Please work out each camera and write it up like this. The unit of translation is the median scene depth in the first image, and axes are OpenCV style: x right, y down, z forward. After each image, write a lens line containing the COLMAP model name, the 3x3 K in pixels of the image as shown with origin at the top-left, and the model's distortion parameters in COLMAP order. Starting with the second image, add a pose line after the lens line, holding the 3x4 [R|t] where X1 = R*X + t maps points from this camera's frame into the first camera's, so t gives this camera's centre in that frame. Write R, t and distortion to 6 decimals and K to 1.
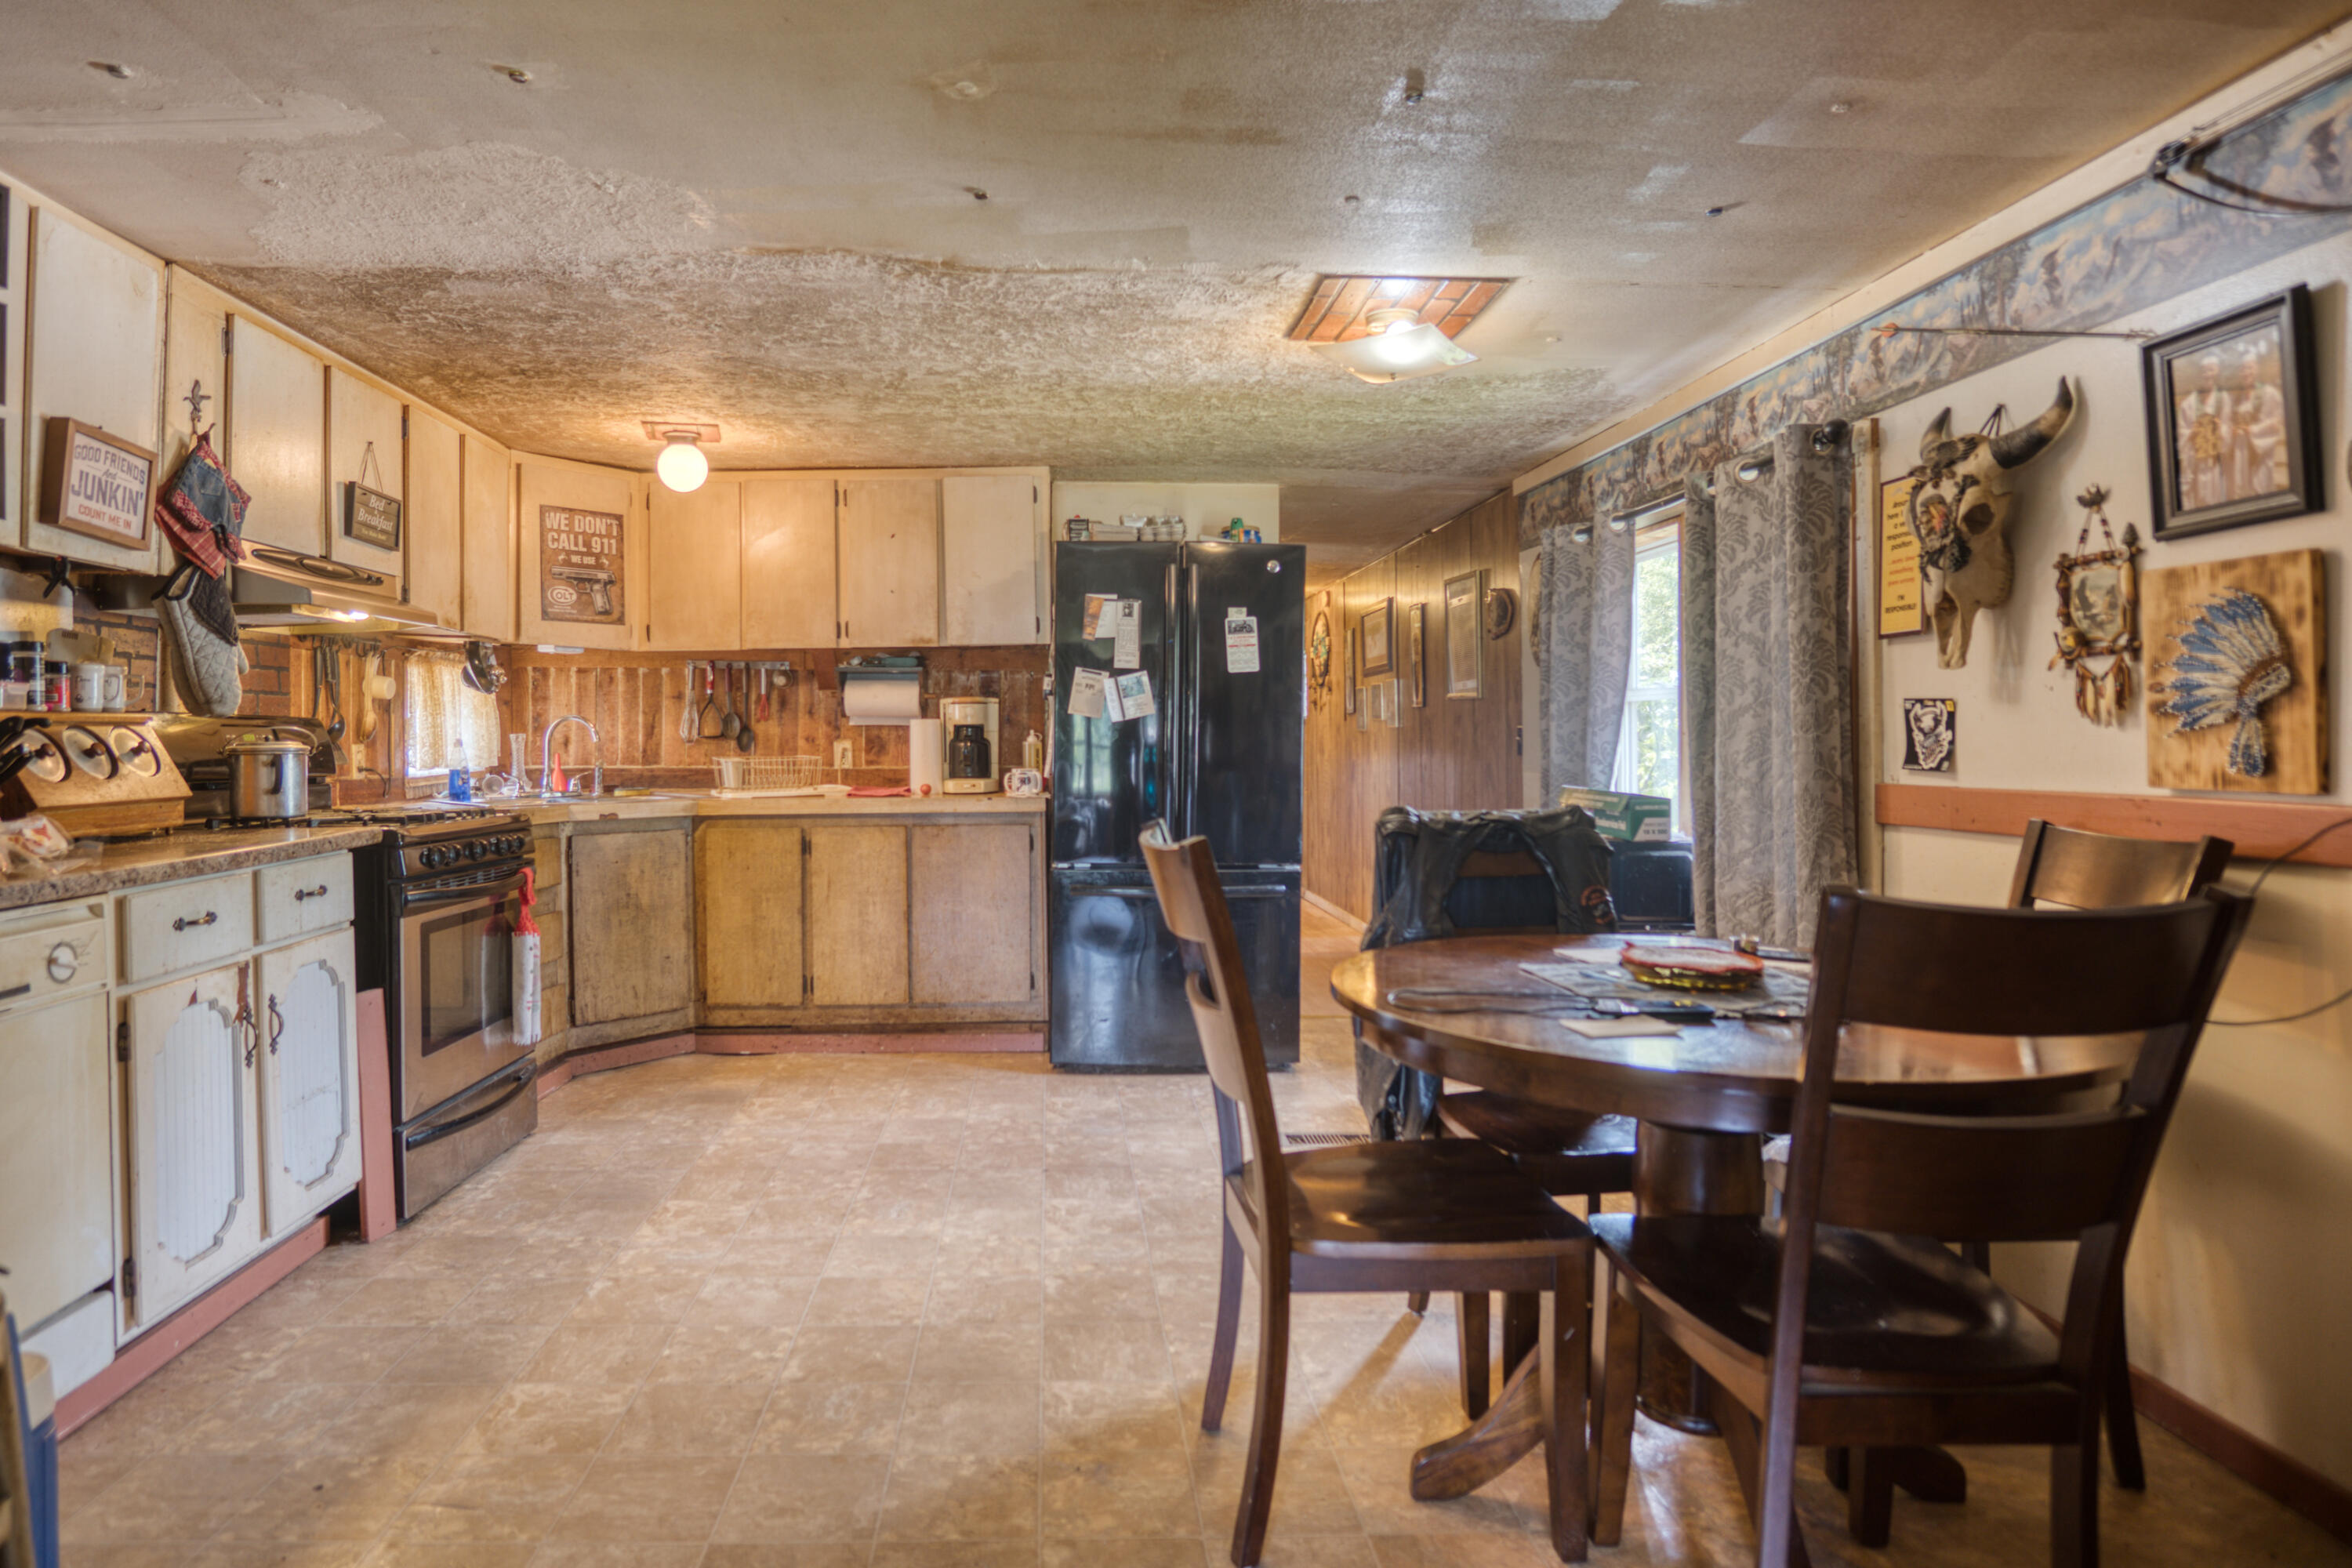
lens RADIAL K [[1297.2, 0, 1171.3], [0, 1297.2, 760.6], [0, 0, 1]] dist [-0.021728, 0.000279]
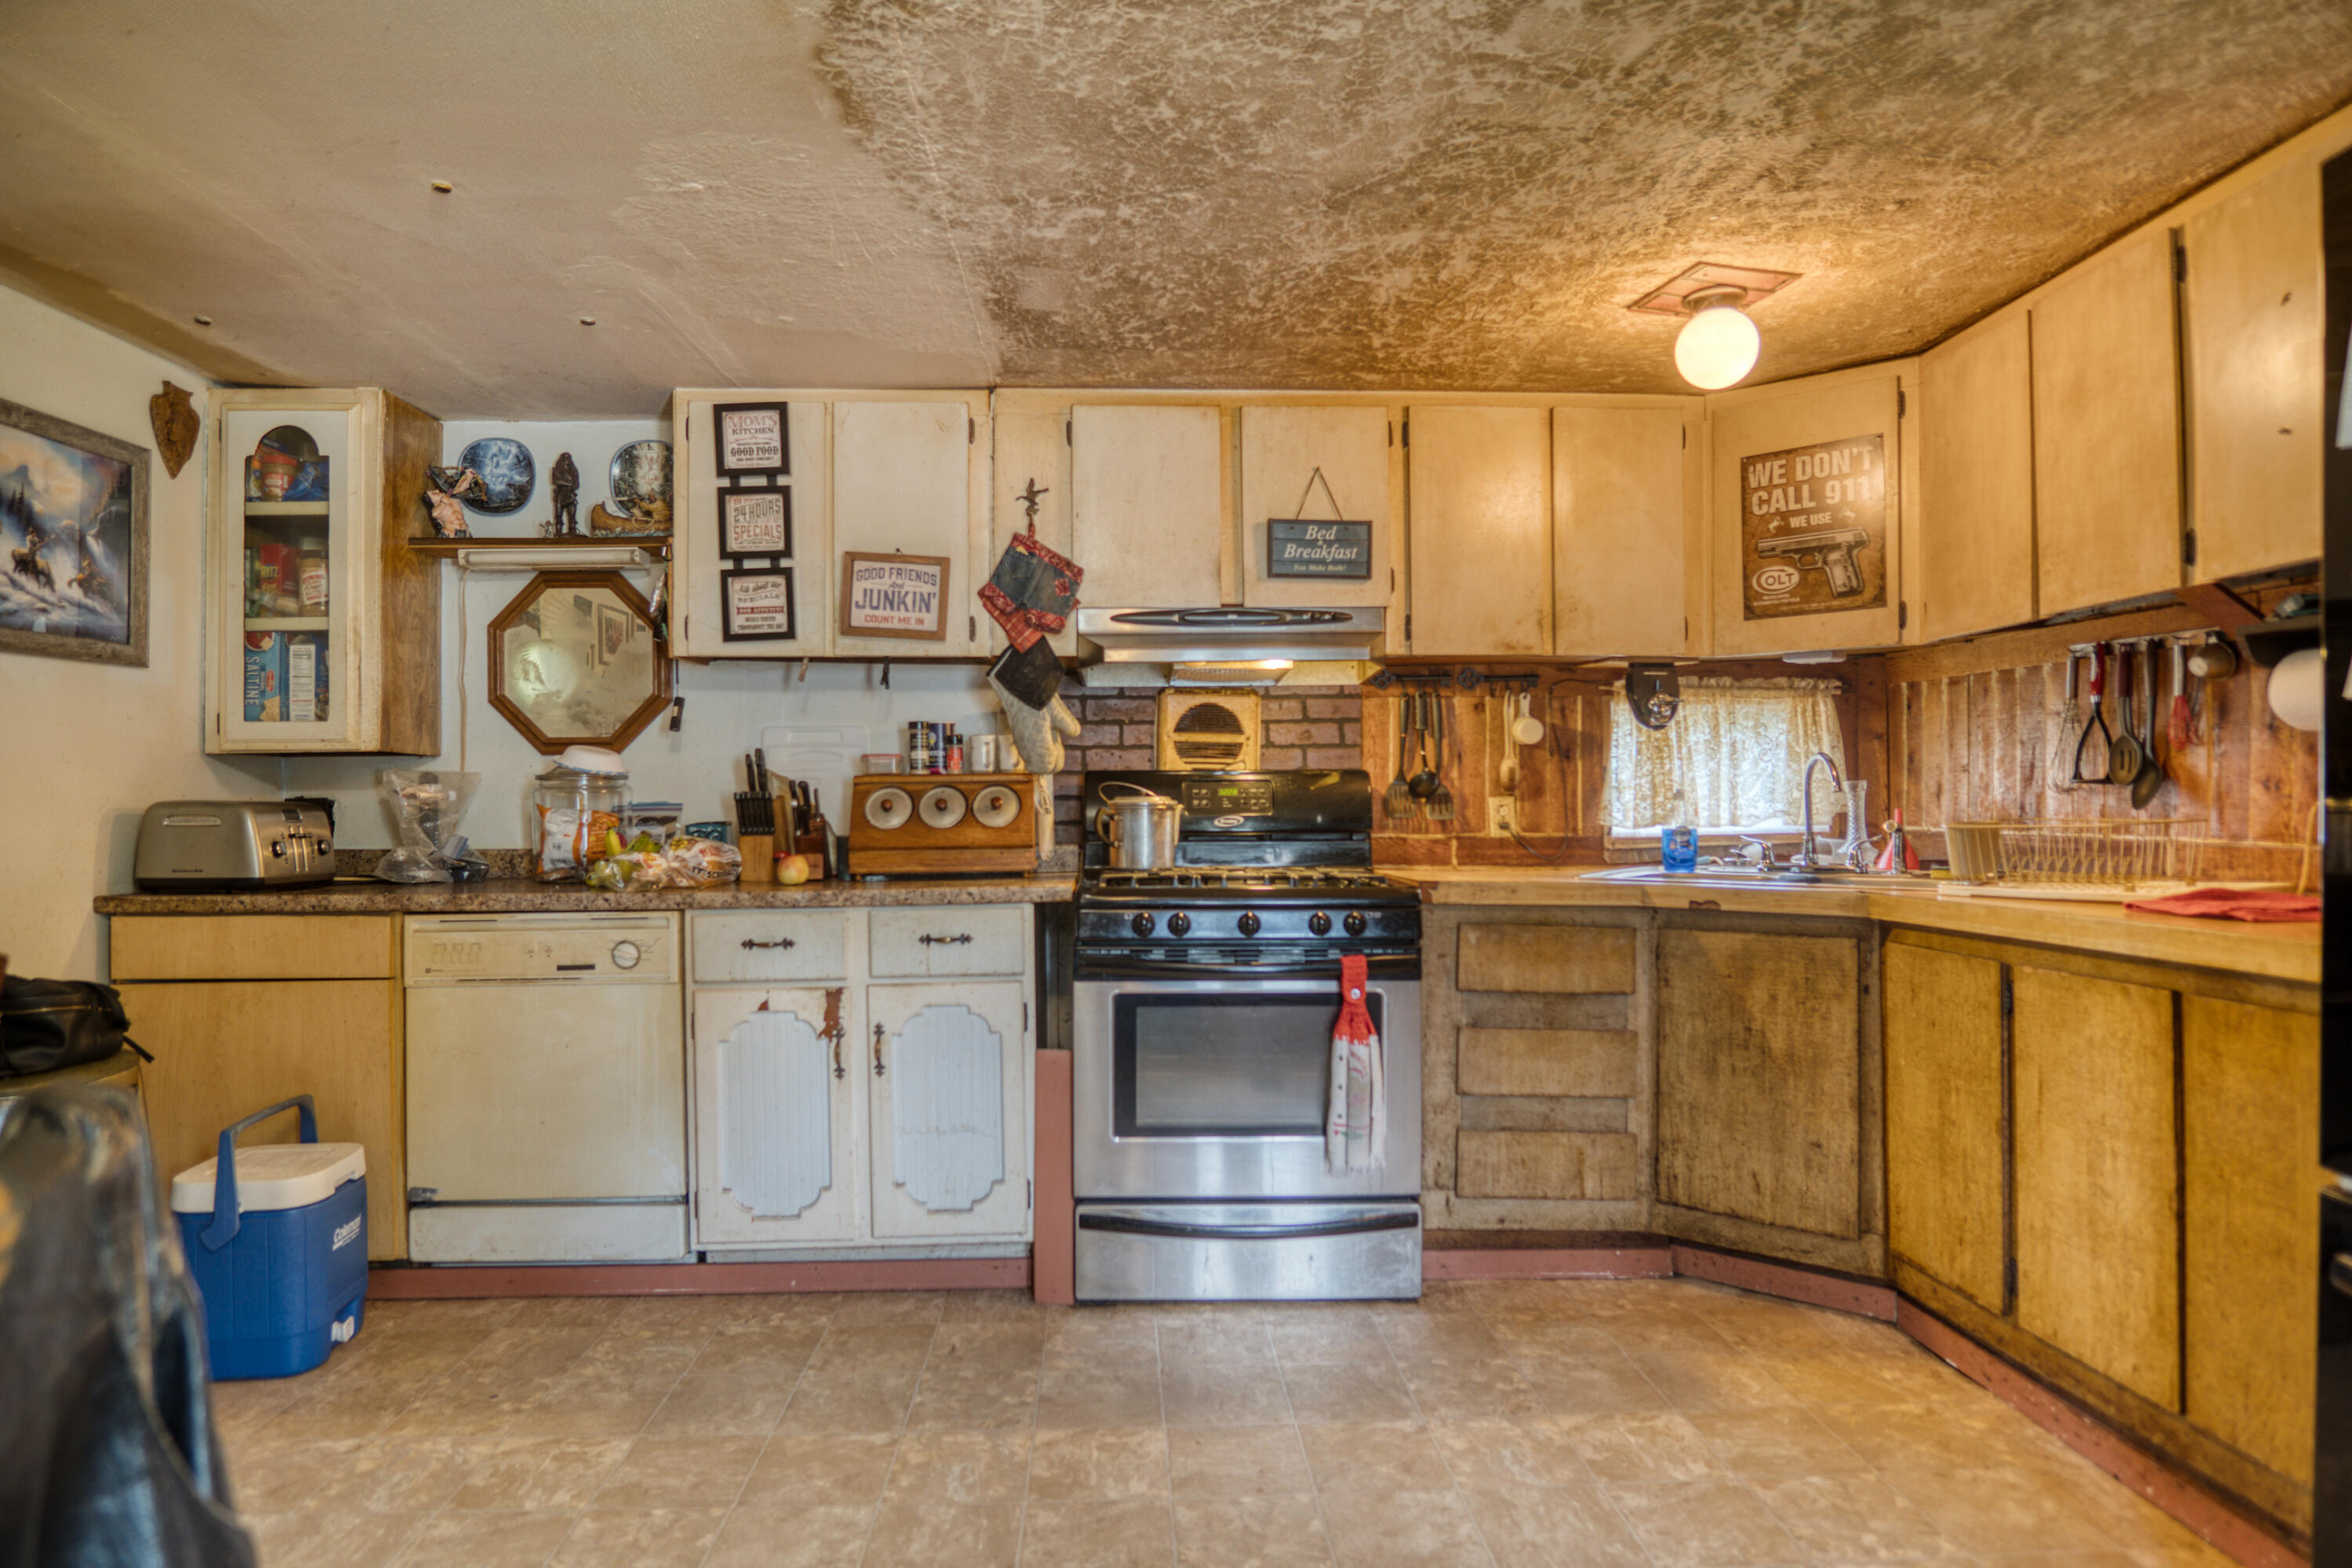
lens RADIAL K [[1296.0, 0, 1133.8], [0, 1296.0, 785.9], [0, 0, 1]] dist [-0.024019, -0.000297]
pose [[-0.050358, -0.007586, -0.998702, 0.228772], [-0.008314, 0.999940, -0.007176, -0.010357], [0.998697, 0.007942, -0.050418, 0.692705]]
